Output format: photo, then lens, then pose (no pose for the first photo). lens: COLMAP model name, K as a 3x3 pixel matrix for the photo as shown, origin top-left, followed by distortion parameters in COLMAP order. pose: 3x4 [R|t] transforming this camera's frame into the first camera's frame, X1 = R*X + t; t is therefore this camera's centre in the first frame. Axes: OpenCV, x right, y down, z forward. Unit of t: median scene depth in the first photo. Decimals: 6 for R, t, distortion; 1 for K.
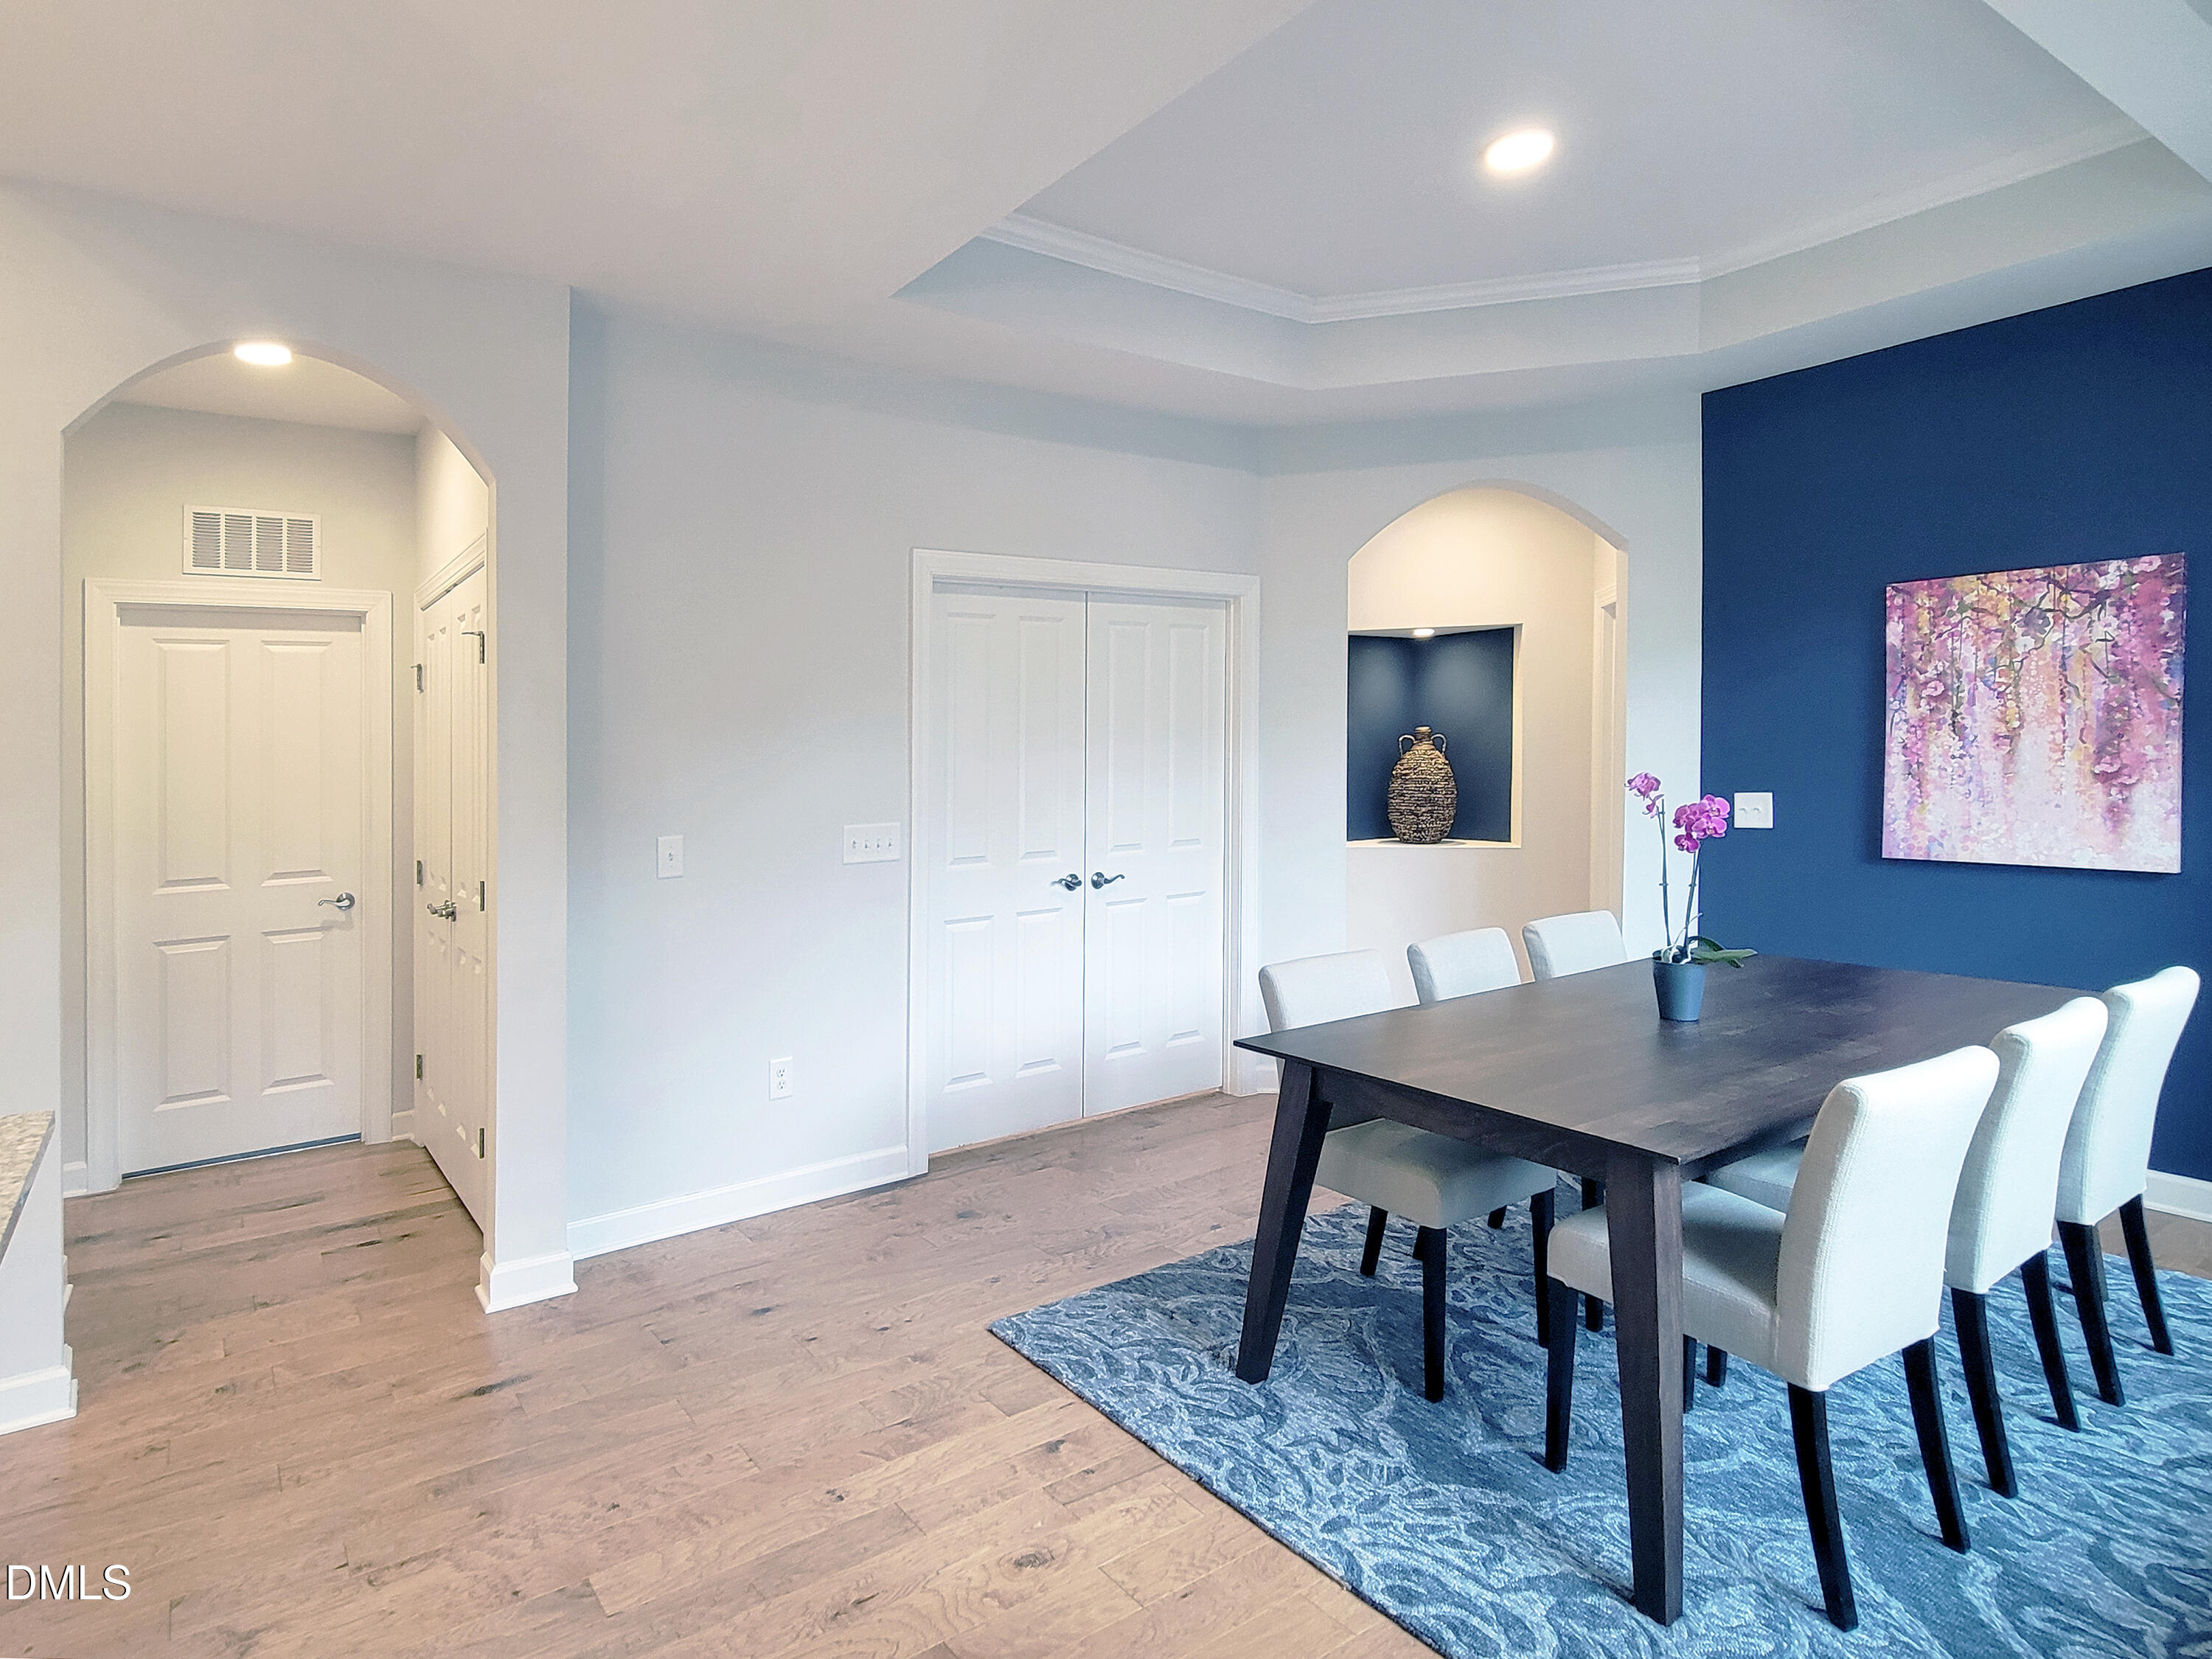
lens RADIAL K [[1213.0, 0, 1110.6], [0, 1213.0, 816.1], [0, 0, 1]] dist [-0.004703, -0.000609]
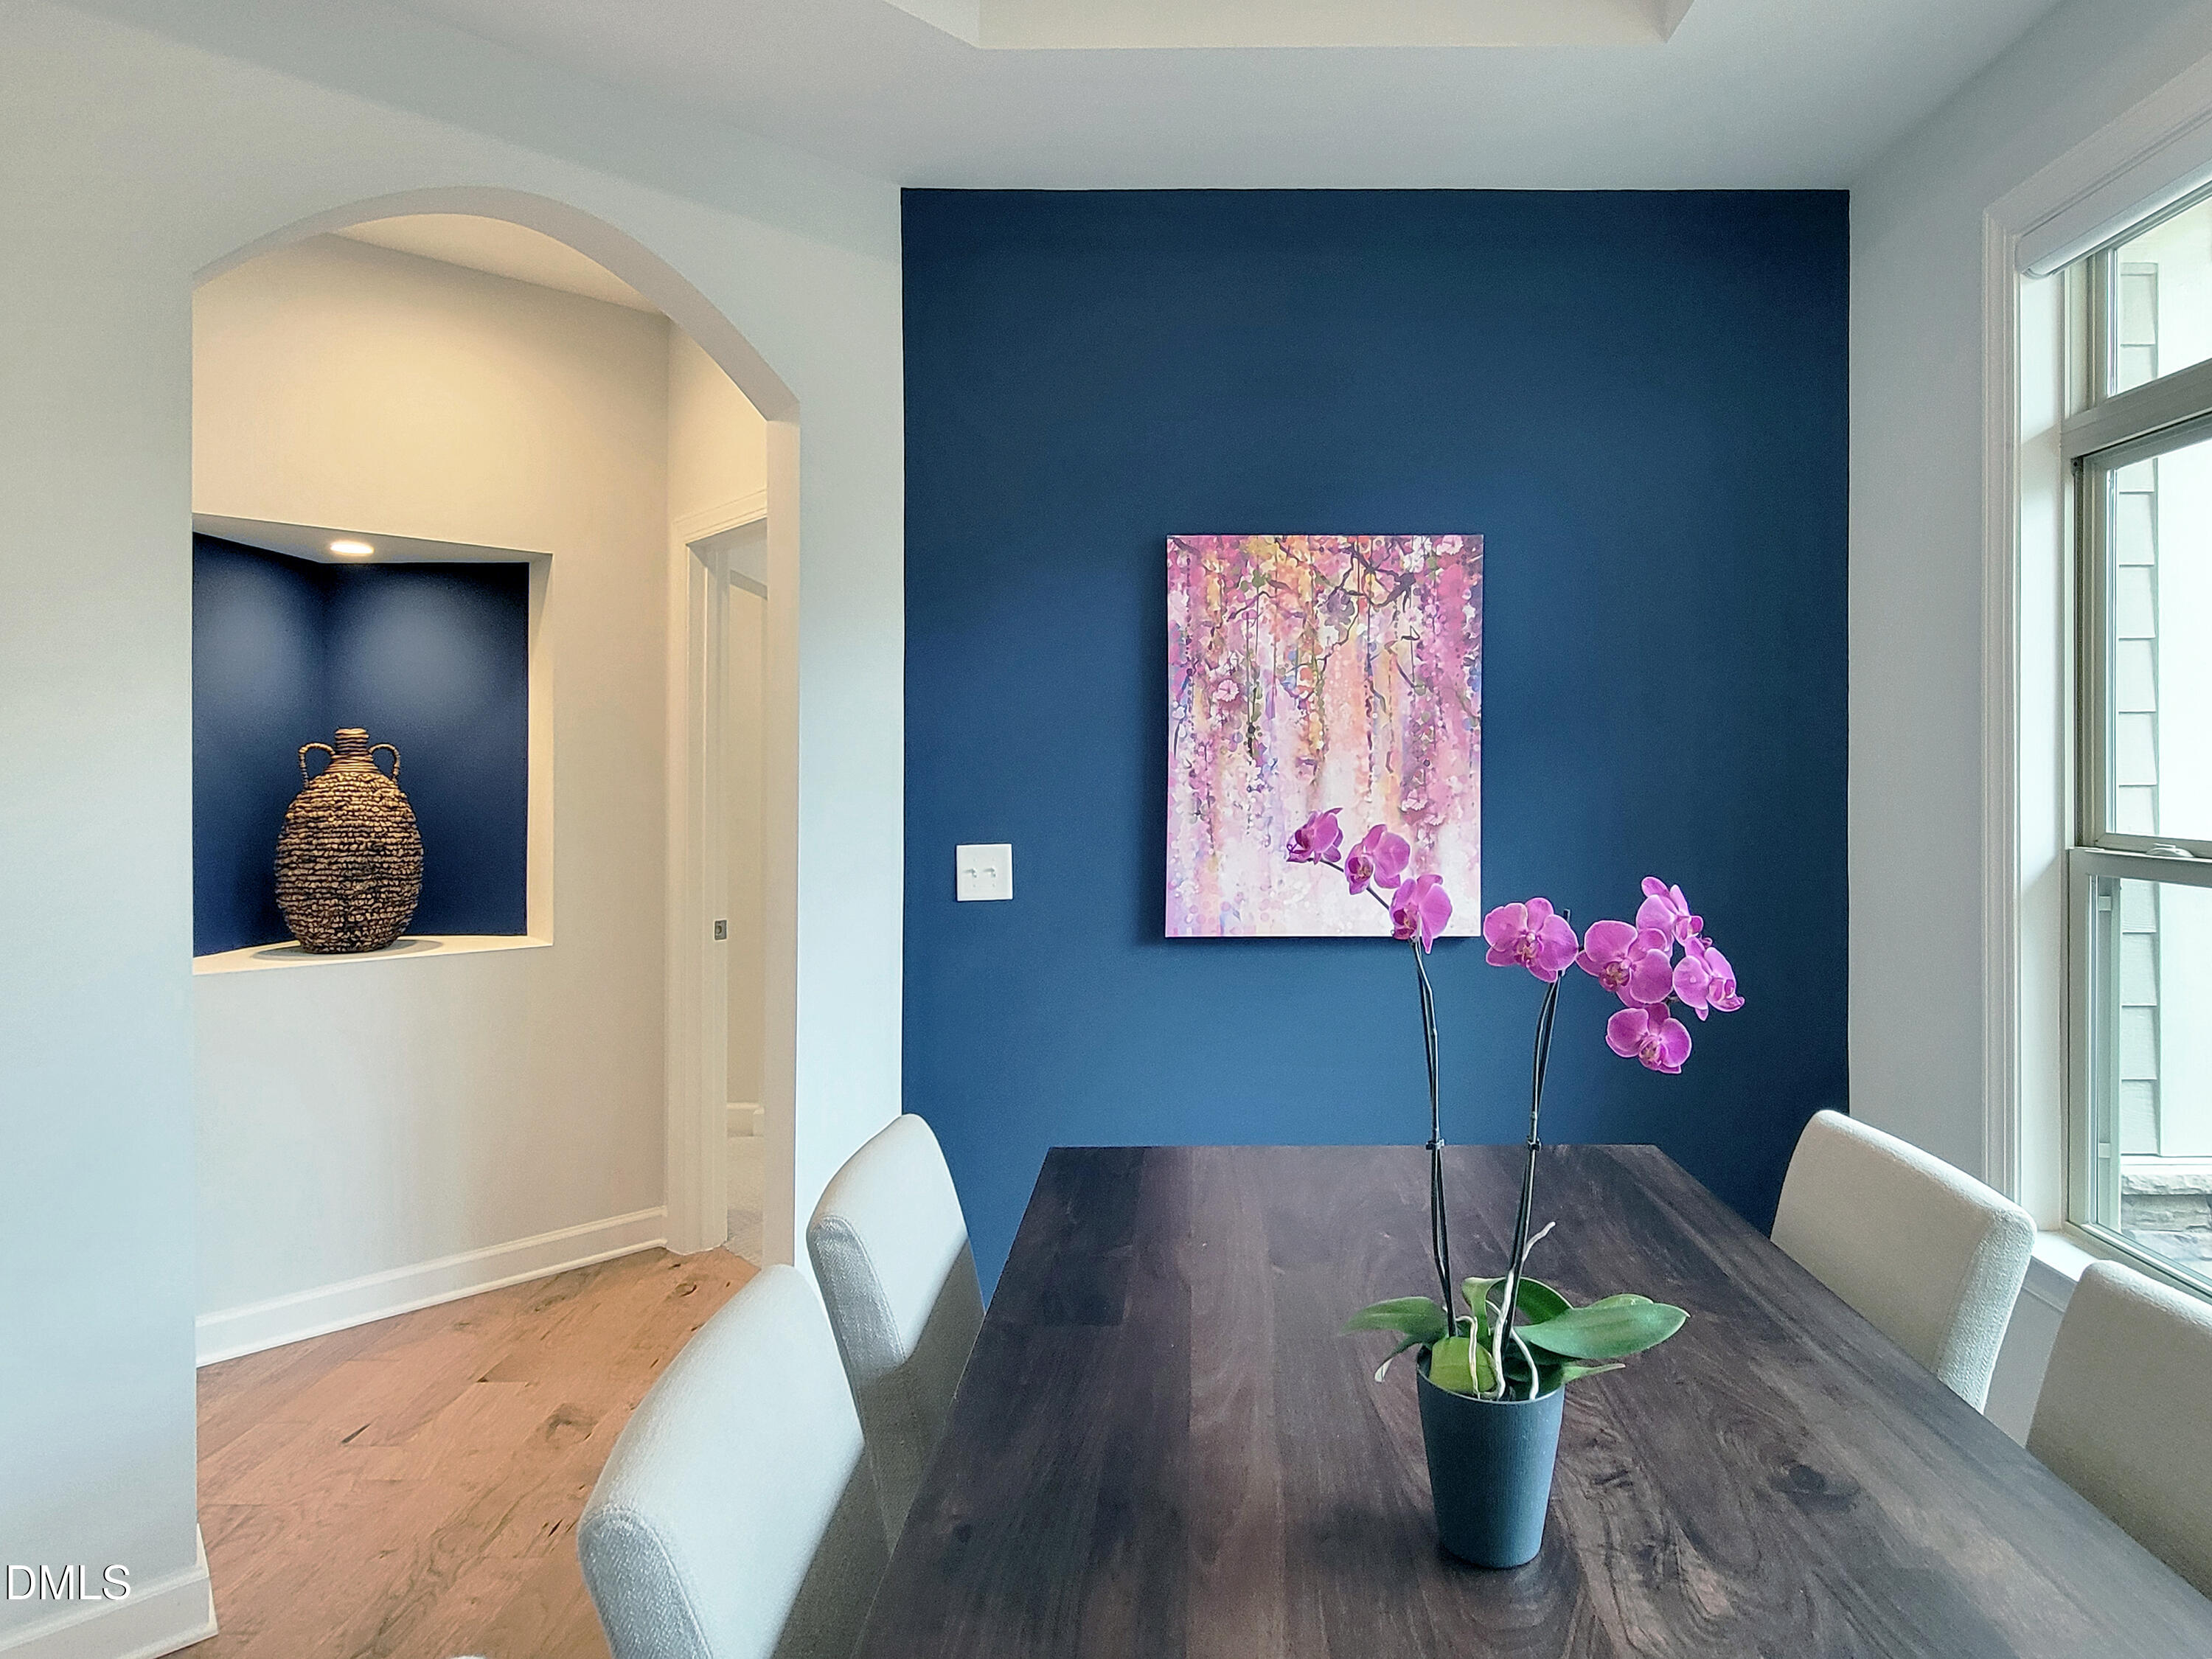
lens RADIAL K [[1213.0, 0, 1110.6], [0, 1213.0, 816.1], [0, 0, 1]] dist [-0.004703, -0.000609]
pose [[0.648597, -0.002844, 0.761126, 0.105723], [0.031472, 0.999238, -0.023085, -0.019493], [-0.760481, 0.038927, 0.648193, 0.610120]]
